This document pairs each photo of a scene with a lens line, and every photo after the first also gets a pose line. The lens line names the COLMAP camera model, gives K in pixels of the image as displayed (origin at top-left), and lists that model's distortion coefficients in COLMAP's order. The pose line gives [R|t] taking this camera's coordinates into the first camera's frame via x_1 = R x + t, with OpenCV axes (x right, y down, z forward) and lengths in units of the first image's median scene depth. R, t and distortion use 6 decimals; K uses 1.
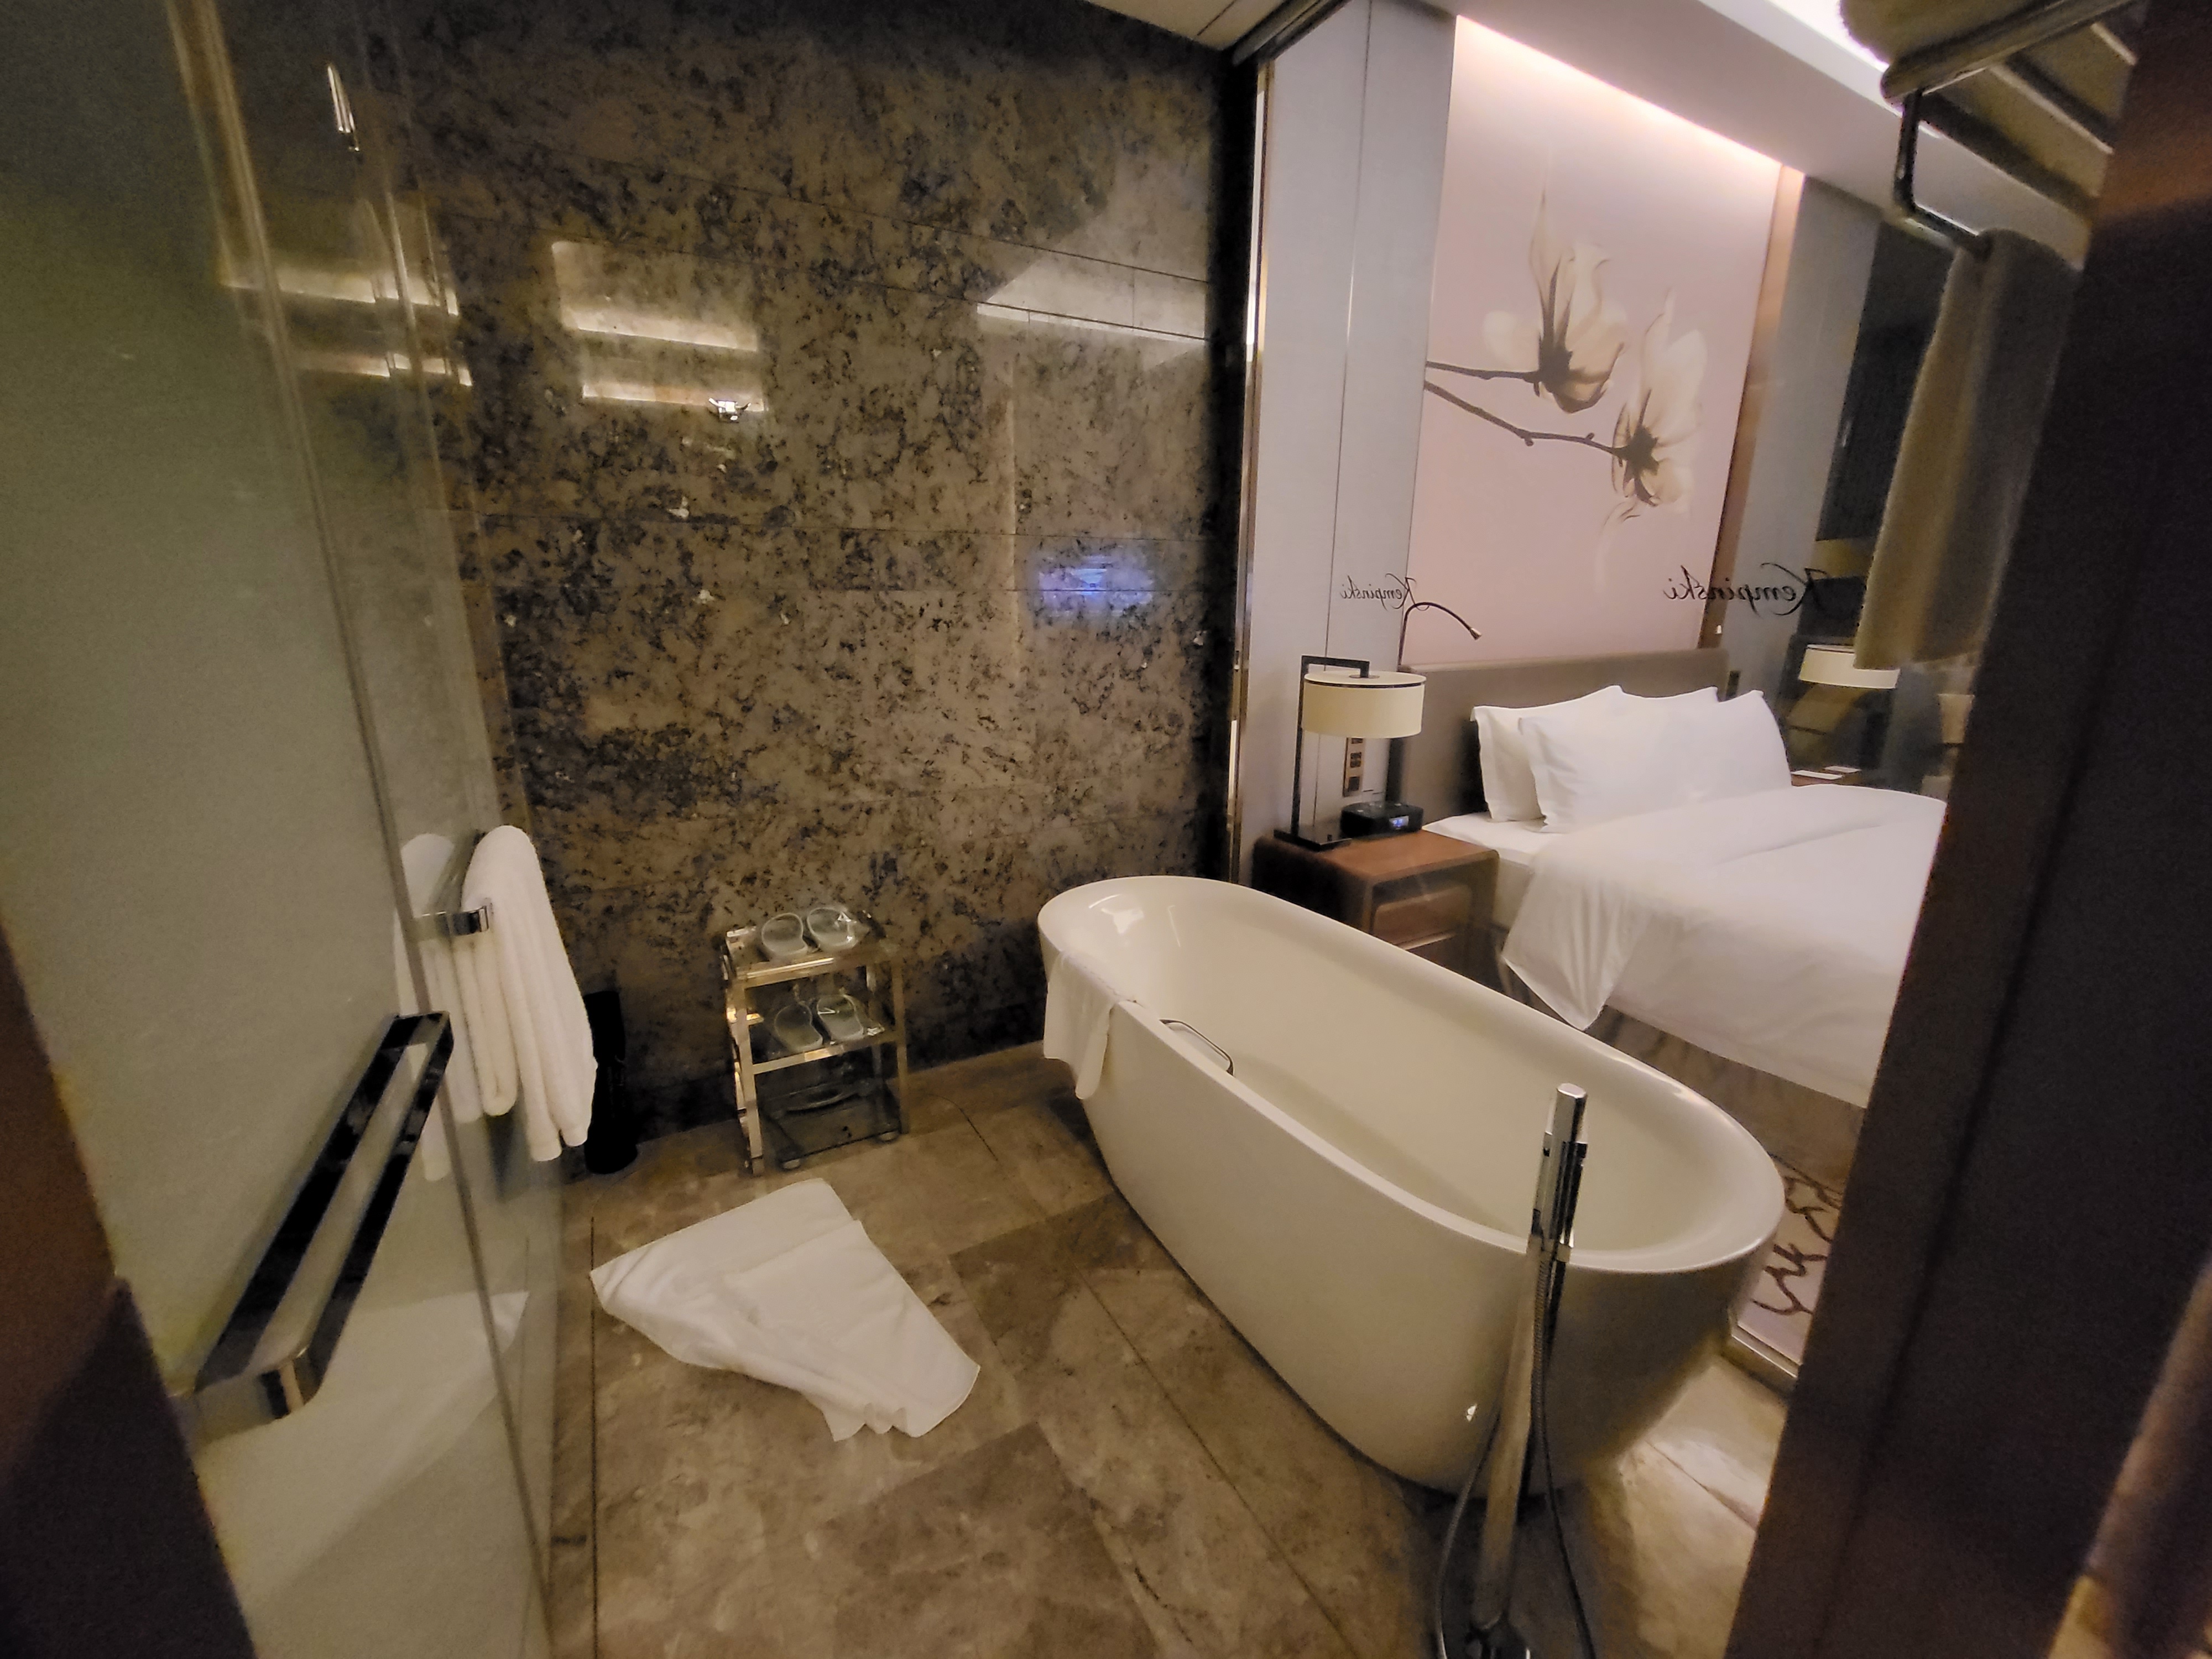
lens RADIAL K [[890.1, 0, 1106.3], [0, 890.1, 819.4], [0, 0, 1]] dist [-0.002189, 0.000066]
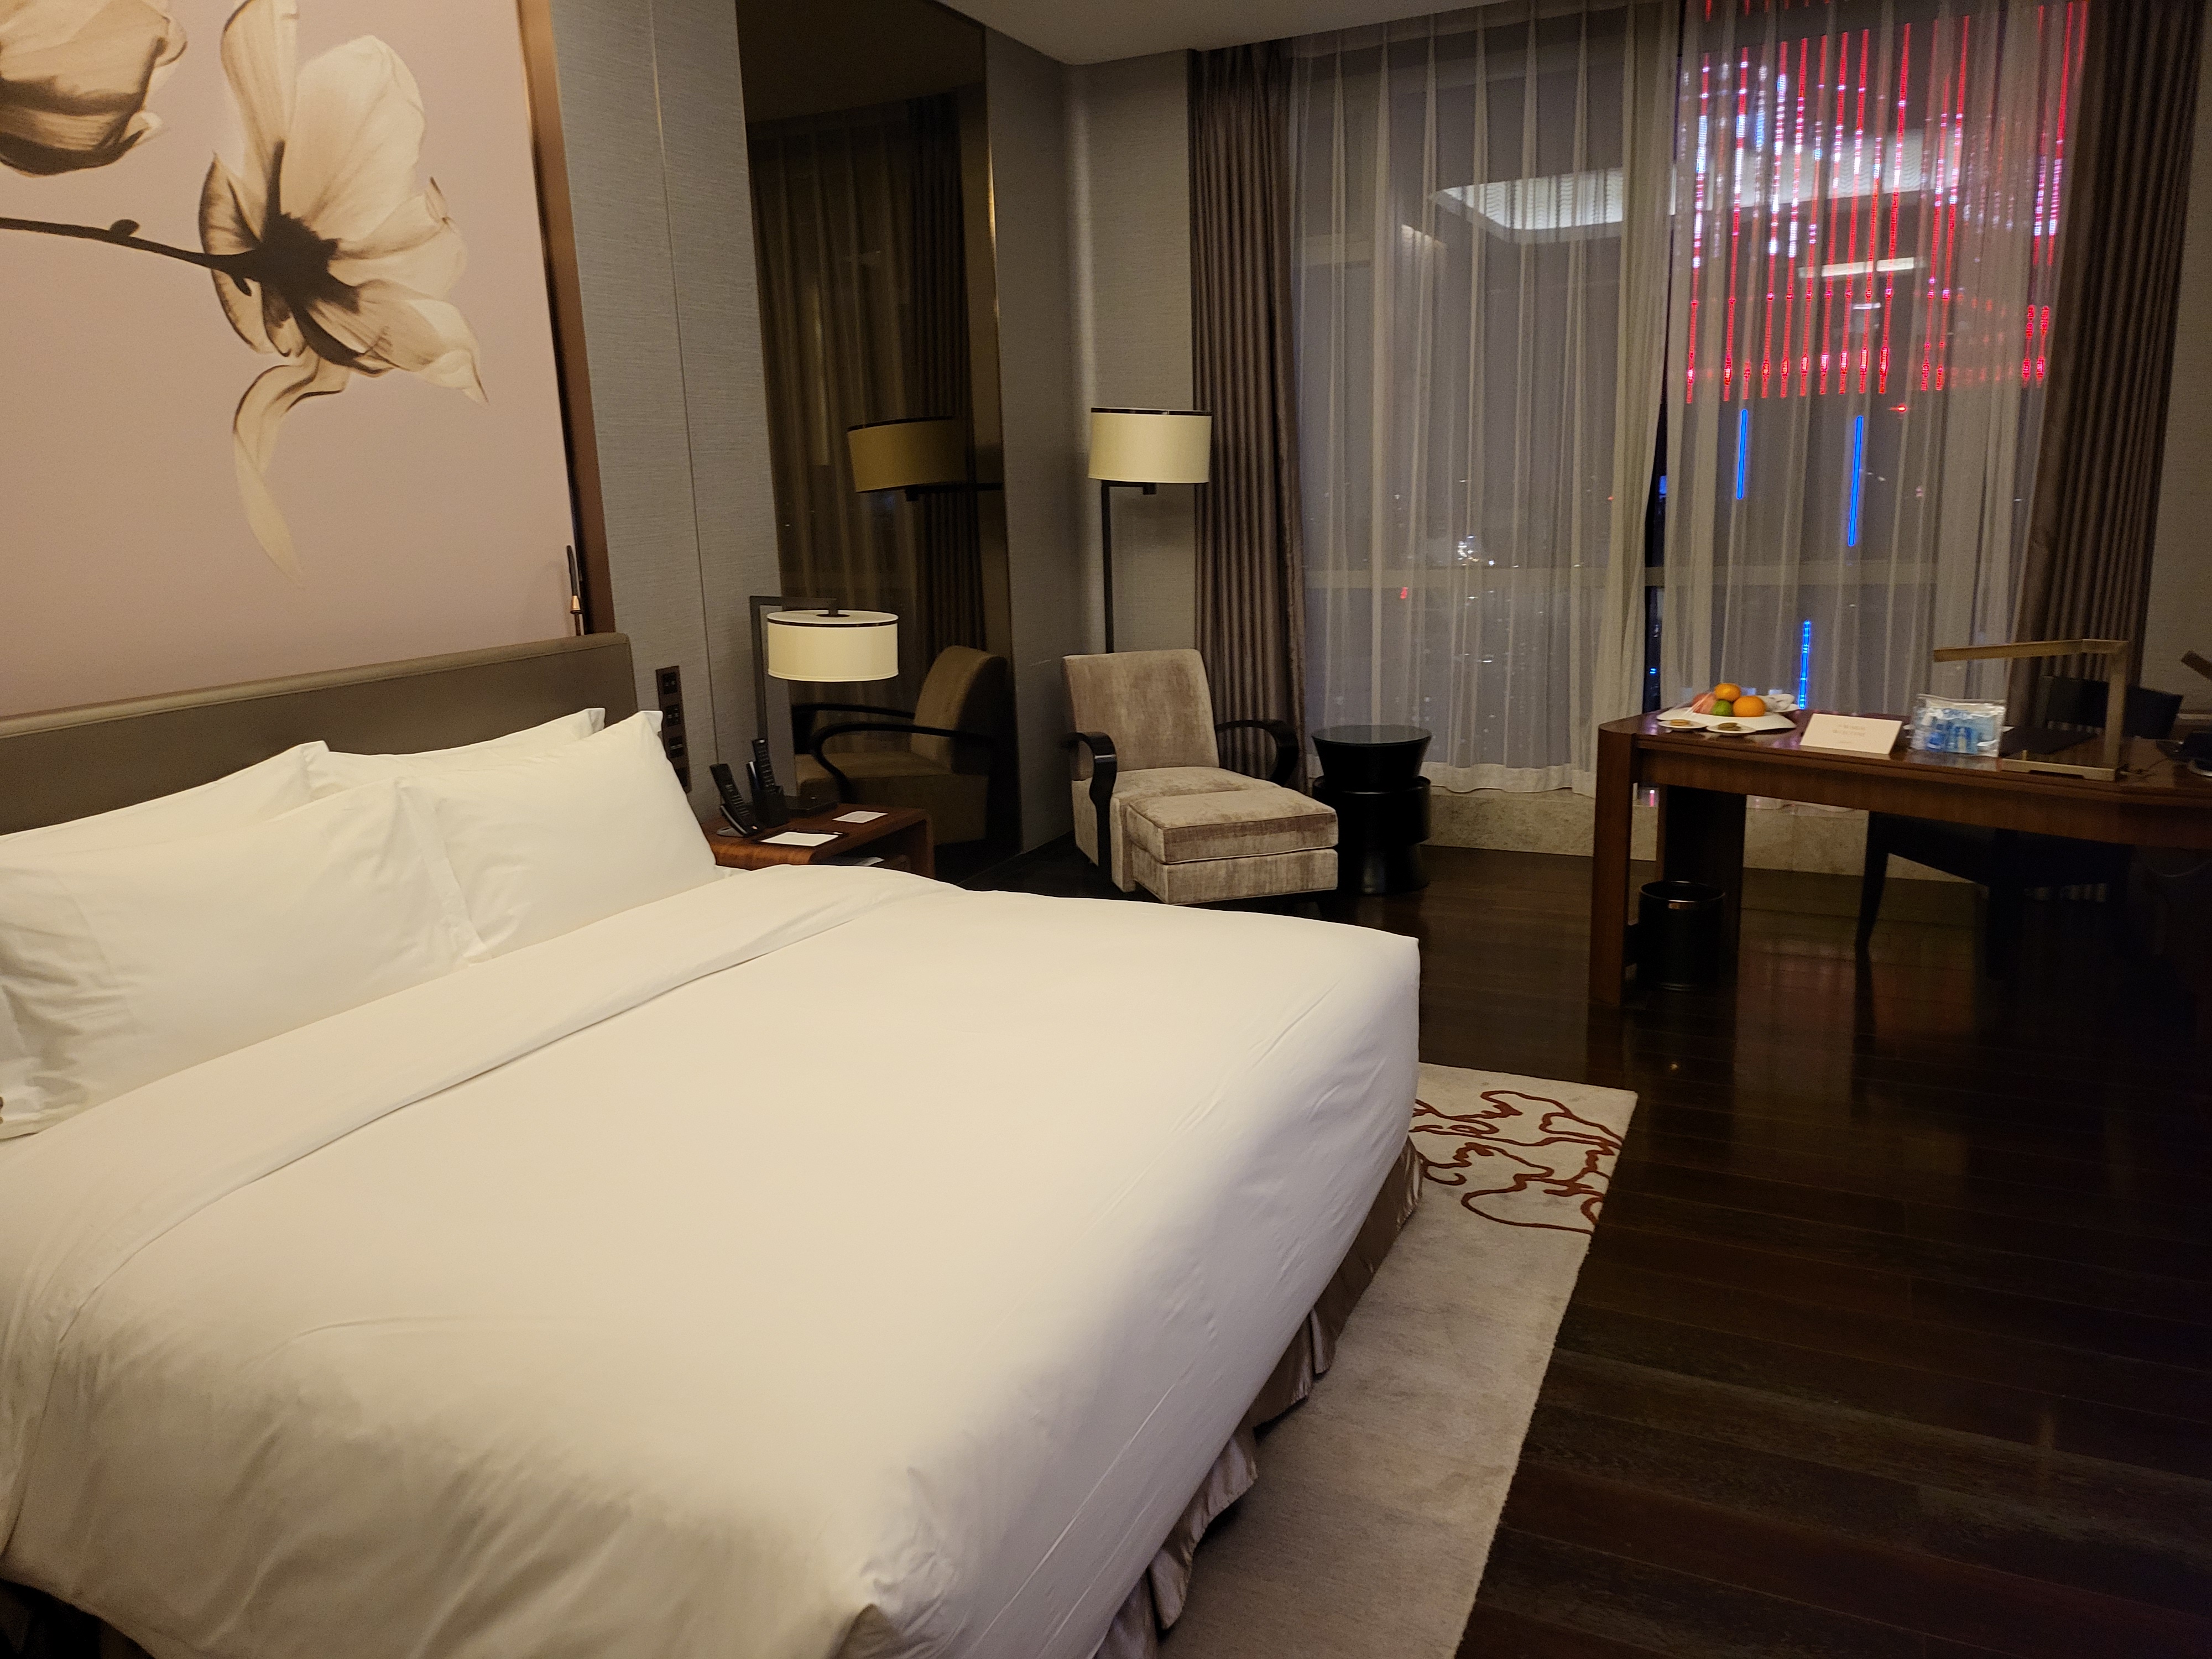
lens RADIAL K [[1535.3, 0, 1100.5], [0, 1535.3, 824.5], [0, 0, 1]] dist [-0.000350, -0.006340]
pose [[0.820461, -0.163479, 0.547831, 0.458611], [0.189420, 0.981852, 0.009311, -0.033951], [-0.539411, 0.096131, 0.836537, 0.081501]]
